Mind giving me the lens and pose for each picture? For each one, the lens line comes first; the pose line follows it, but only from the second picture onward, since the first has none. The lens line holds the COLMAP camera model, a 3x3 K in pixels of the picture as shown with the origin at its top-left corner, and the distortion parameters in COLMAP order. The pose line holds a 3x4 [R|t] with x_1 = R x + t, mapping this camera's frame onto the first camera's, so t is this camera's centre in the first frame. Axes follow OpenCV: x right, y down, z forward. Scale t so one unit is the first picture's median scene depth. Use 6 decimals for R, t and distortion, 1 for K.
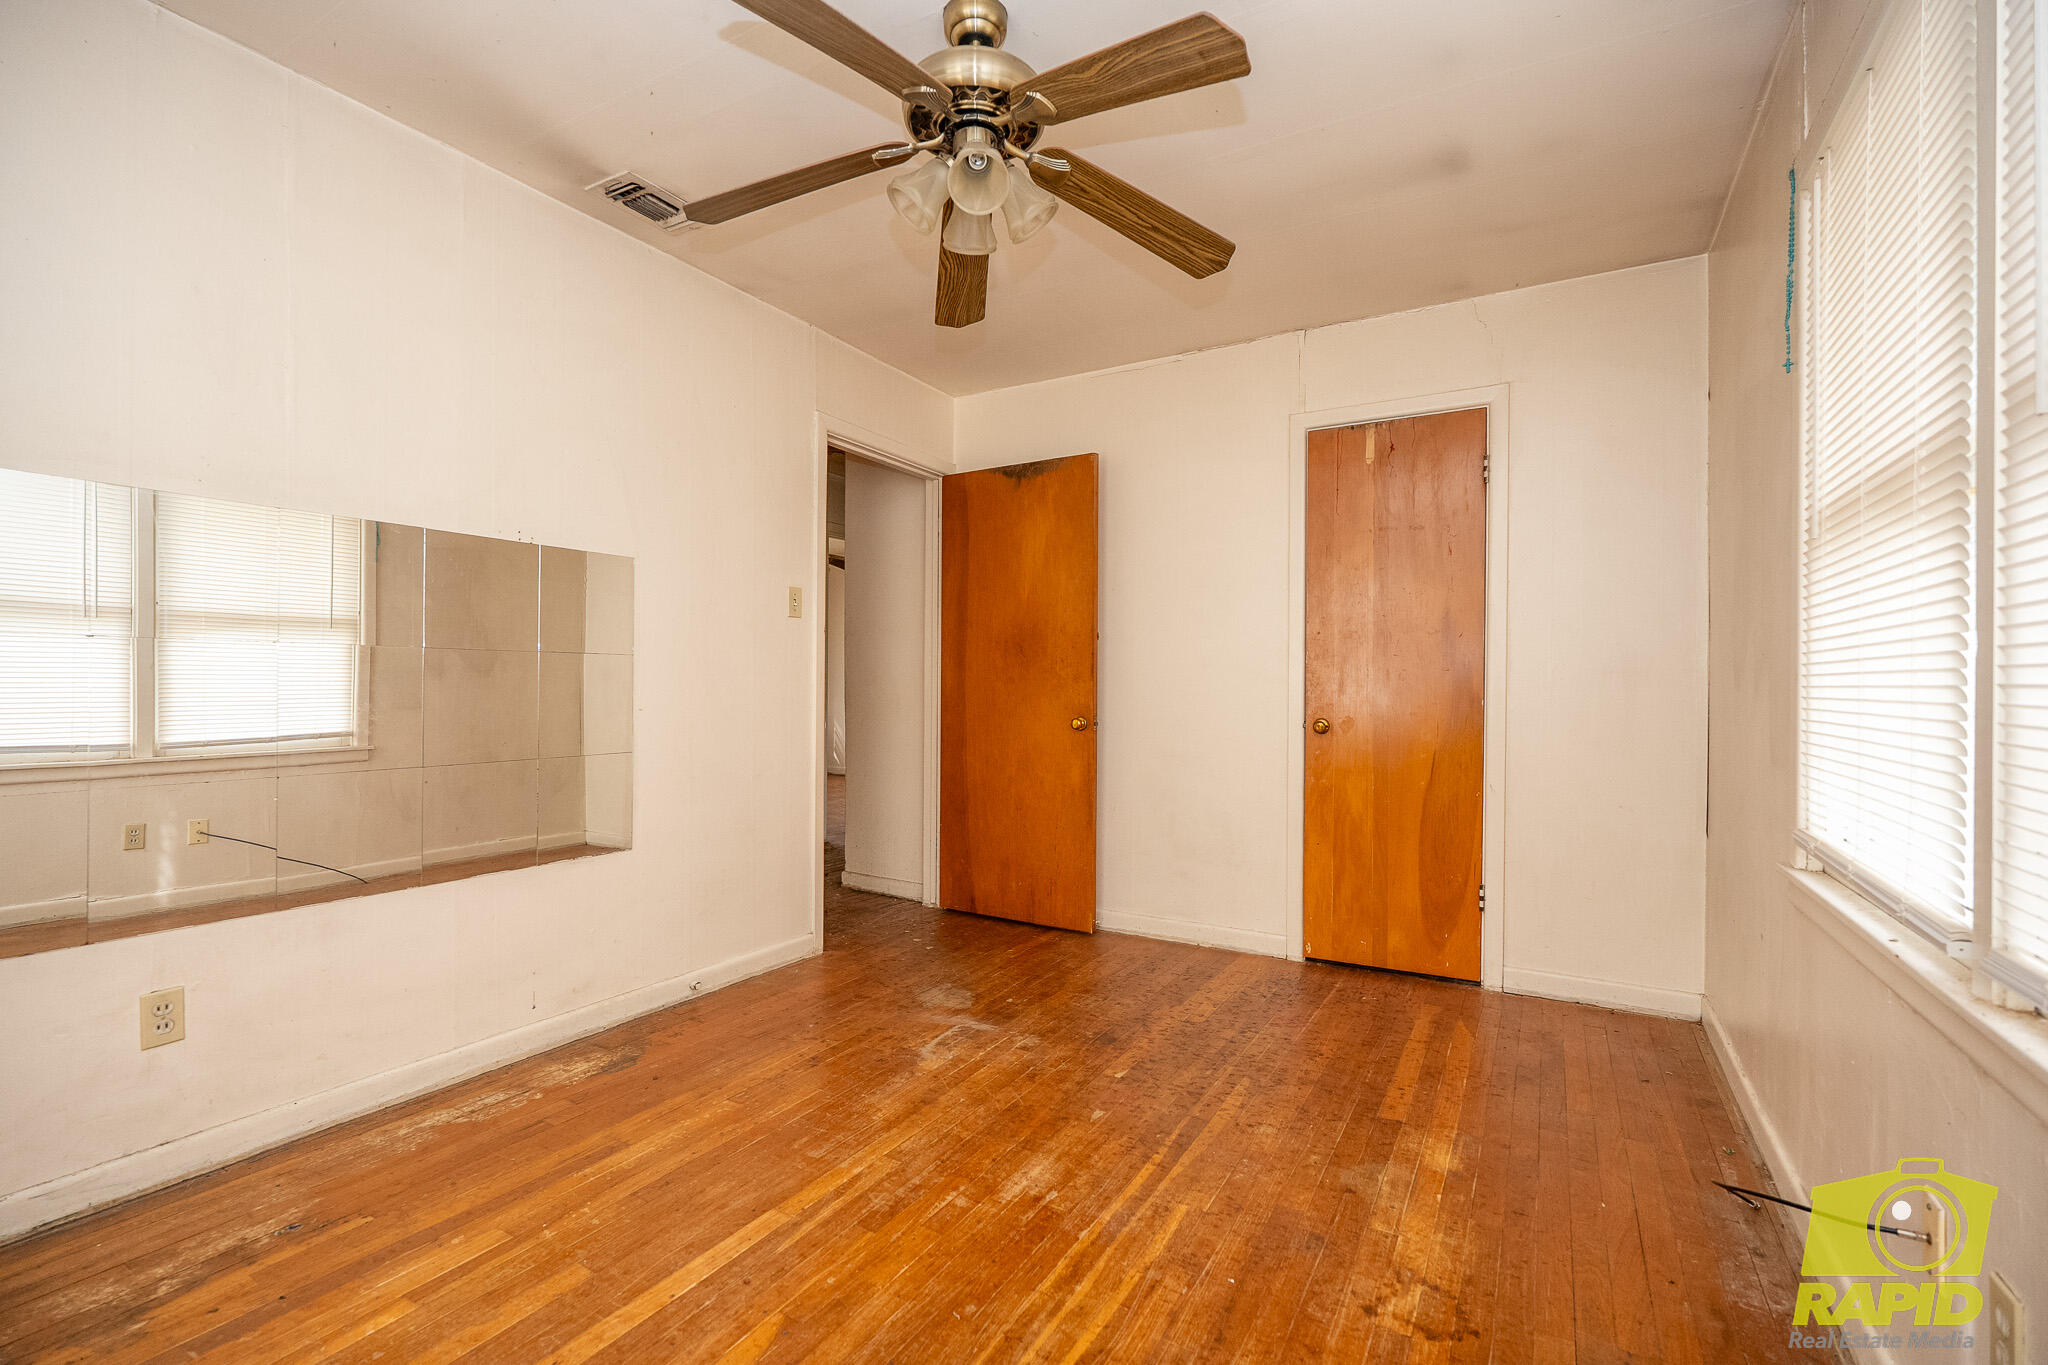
lens RADIAL K [[895.2, 0, 1024.0], [0, 895.2, 682.5], [0, 0, 1]] dist [-0.005983, 0.001318]
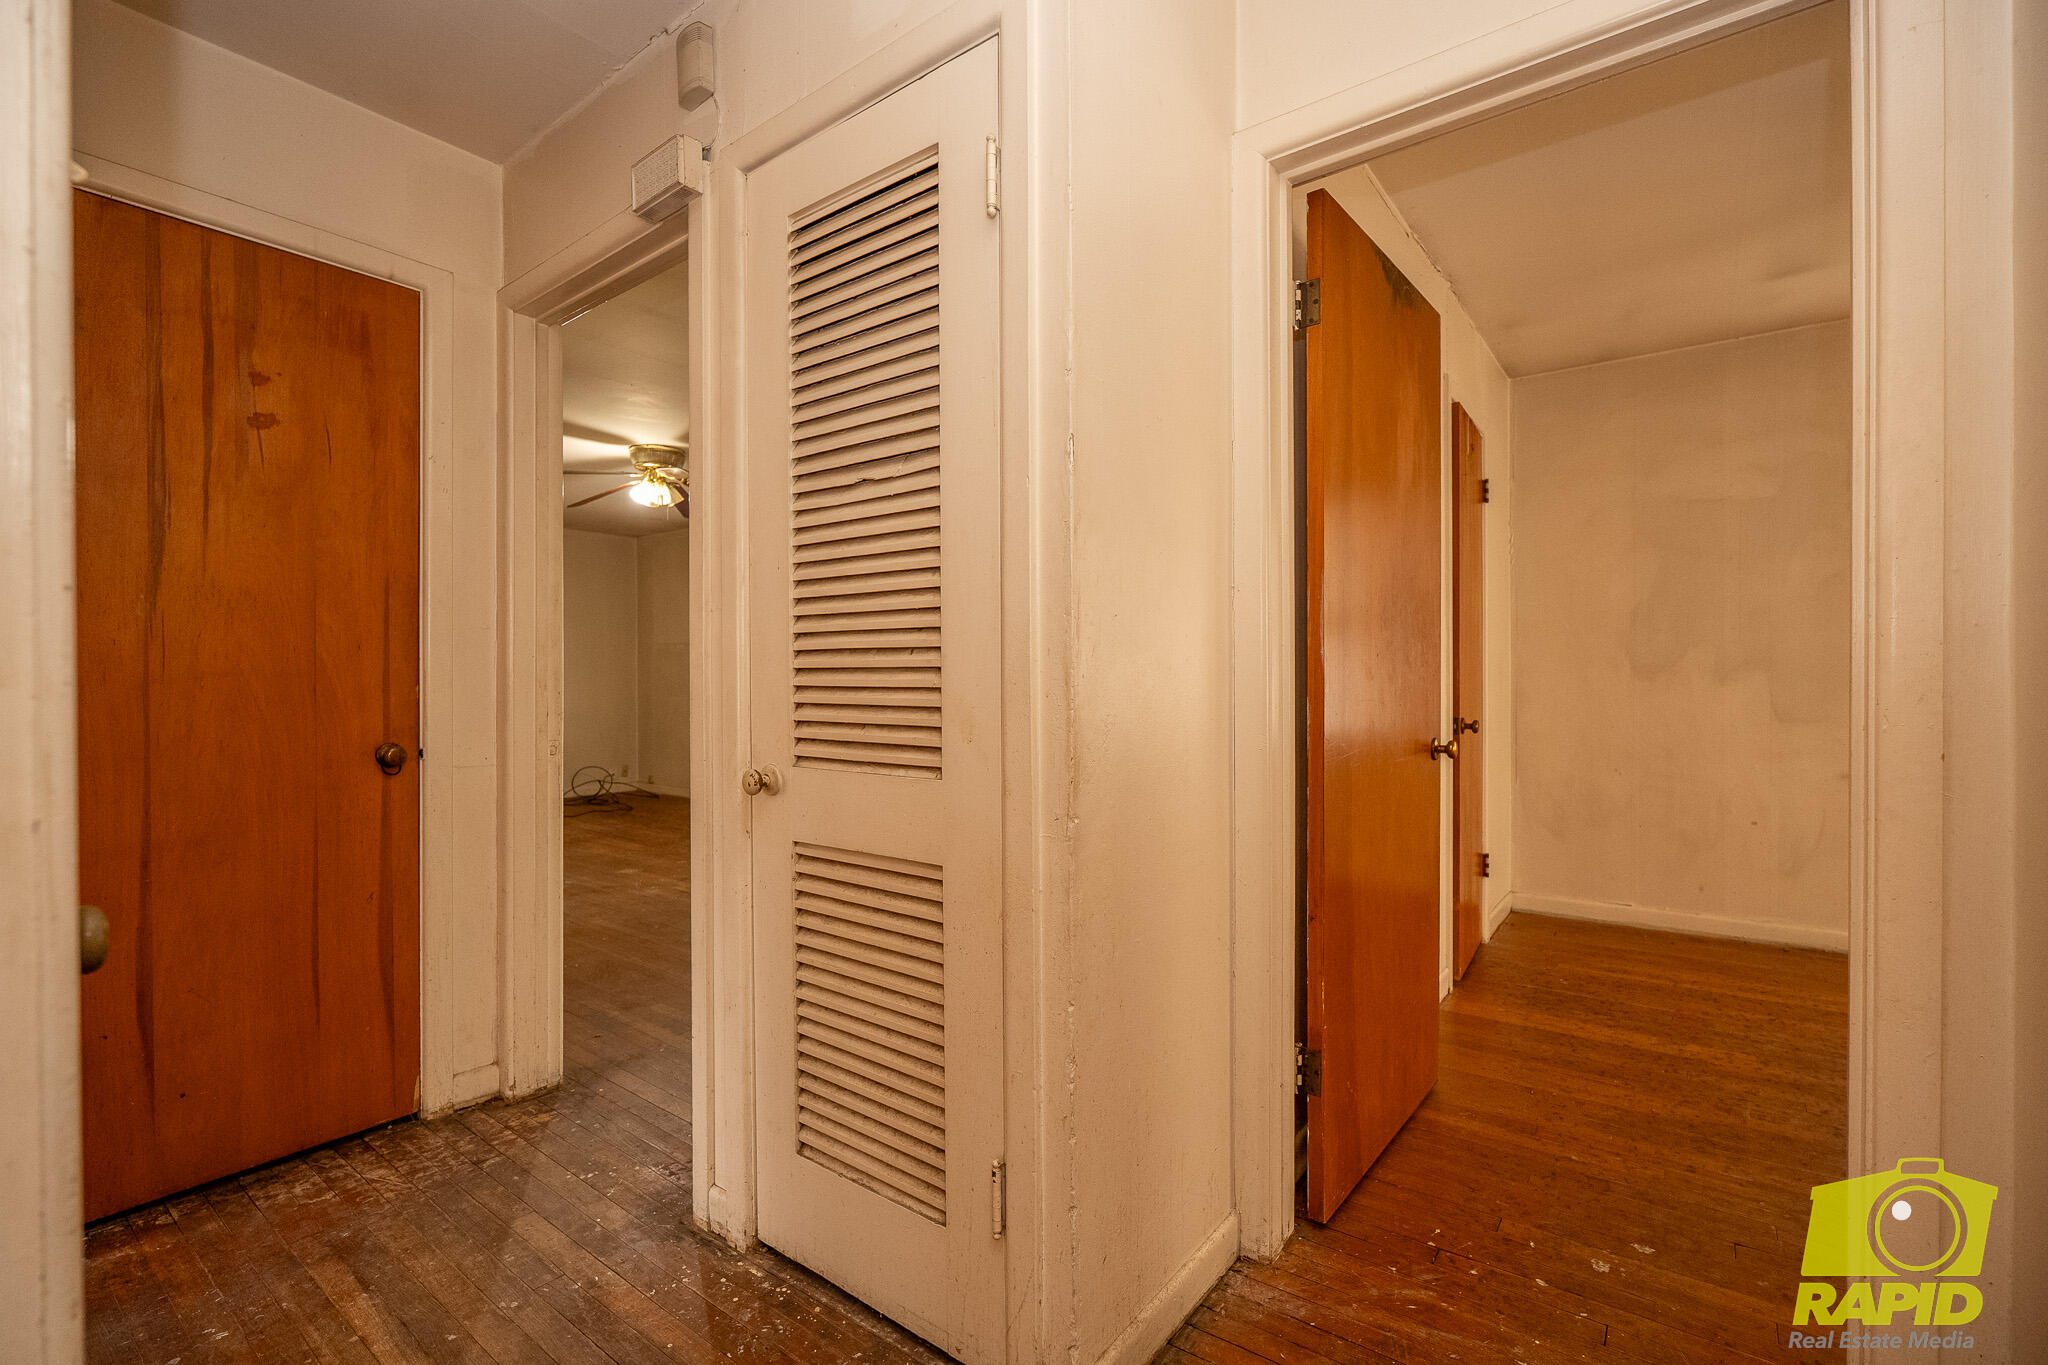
lens RADIAL K [[895.2, 0, 1024.0], [0, 895.2, 682.5], [0, 0, 1]] dist [-0.005983, 0.001318]
pose [[0.119200, -0.010725, 0.992812, -1.124070], [0.005752, 0.999932, 0.010111, -0.012942], [-0.992854, 0.004505, 0.119253, 2.351911]]
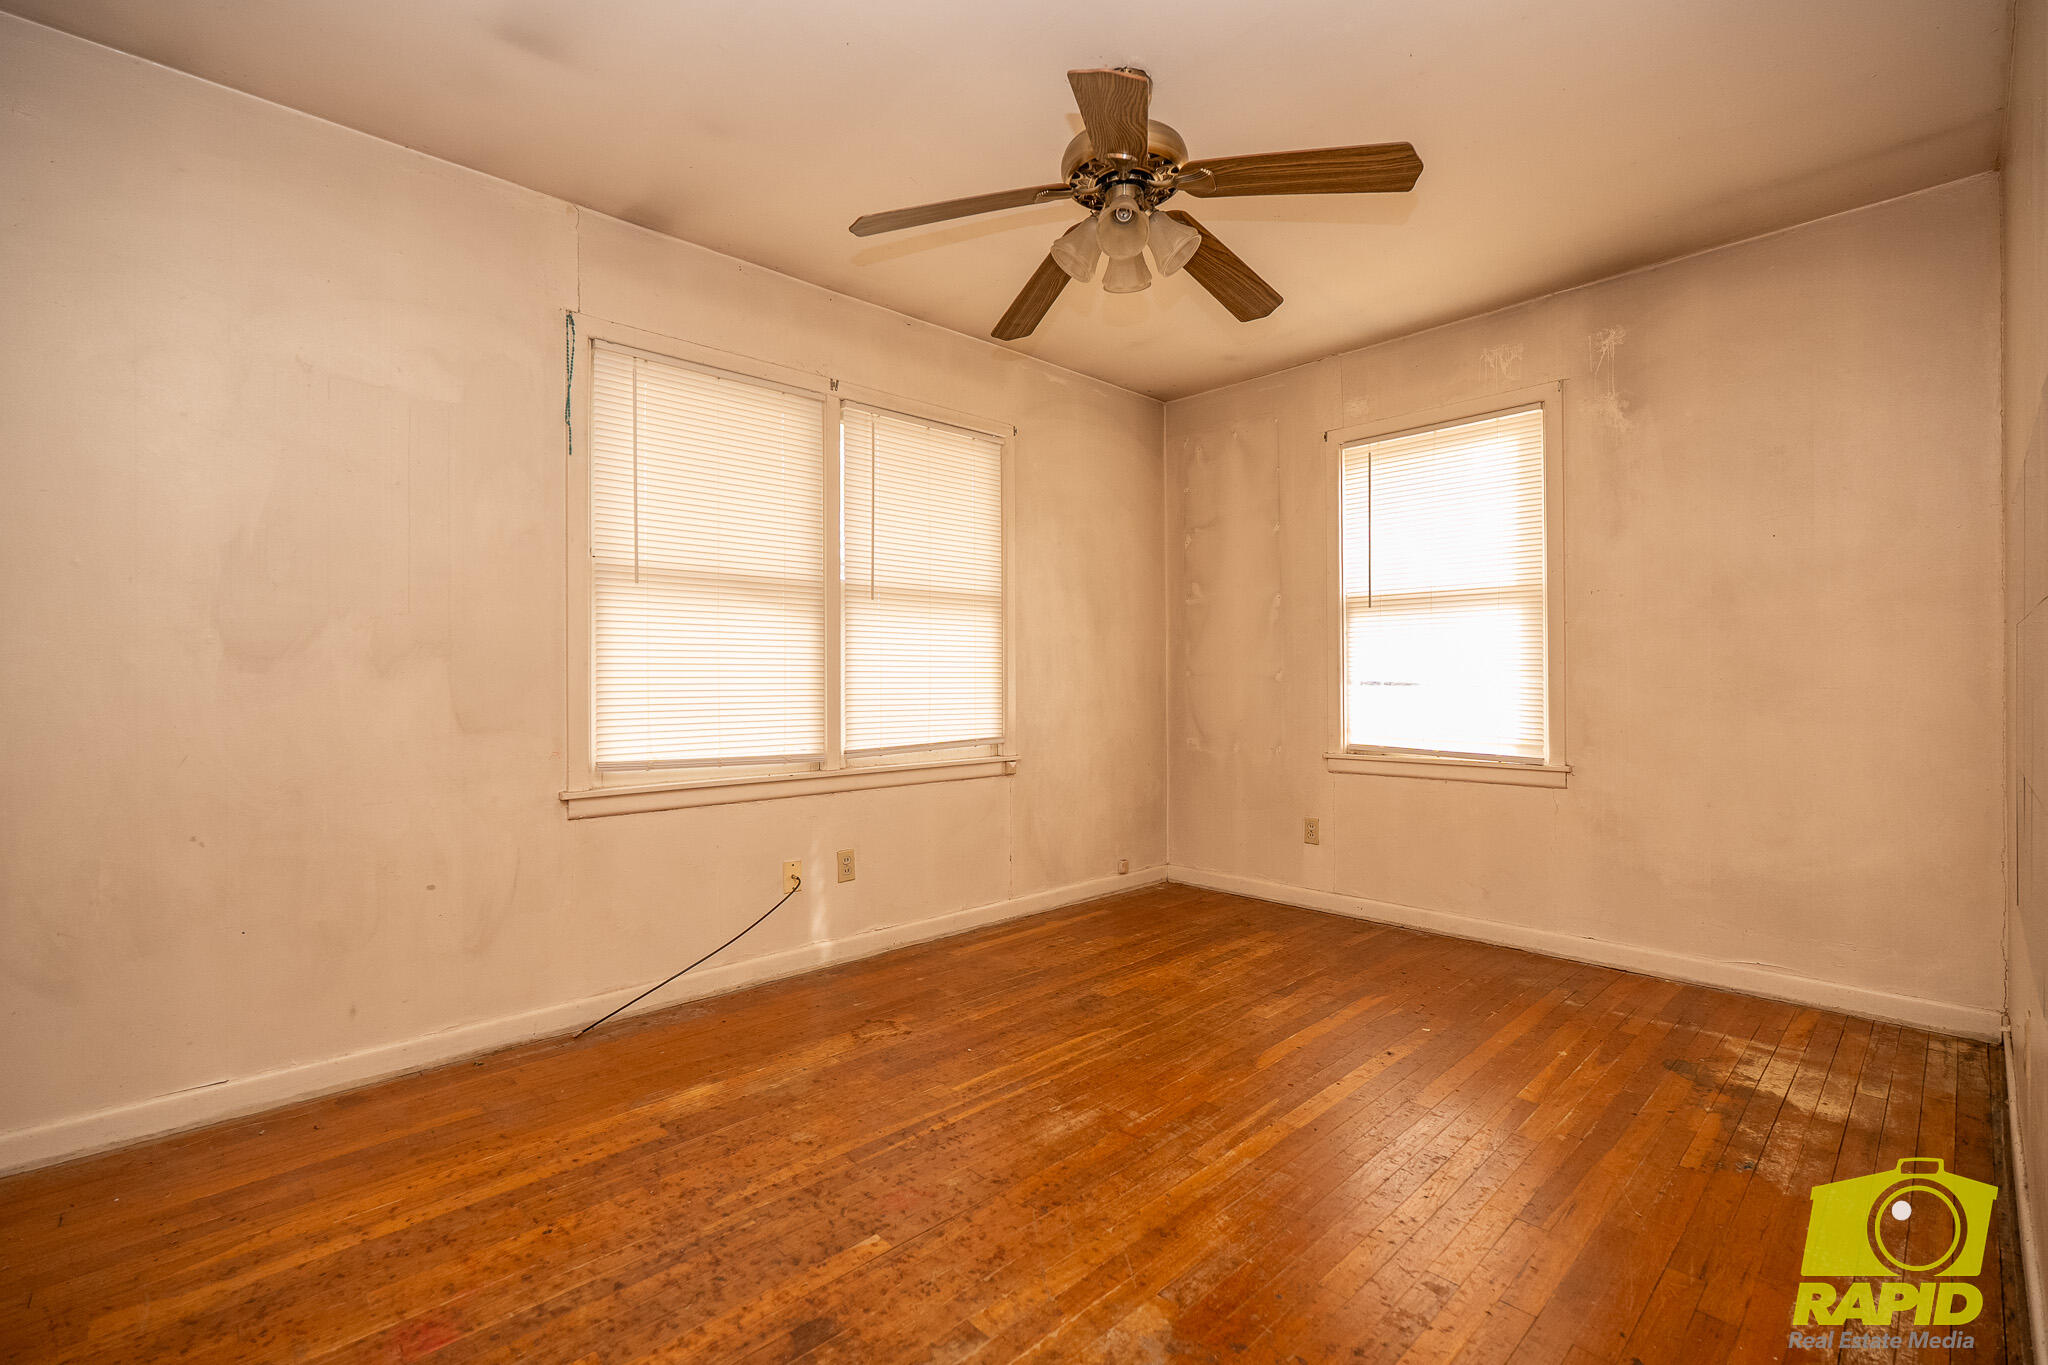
lens RADIAL K [[895.2, 0, 1024.0], [0, 895.2, 682.5], [0, 0, 1]] dist [-0.005983, 0.001318]
pose [[-0.960502, -0.004513, 0.278236, -0.239410], [-0.003702, 0.999987, 0.003440, 0.015991], [-0.278248, 0.002274, -0.960507, 2.026041]]
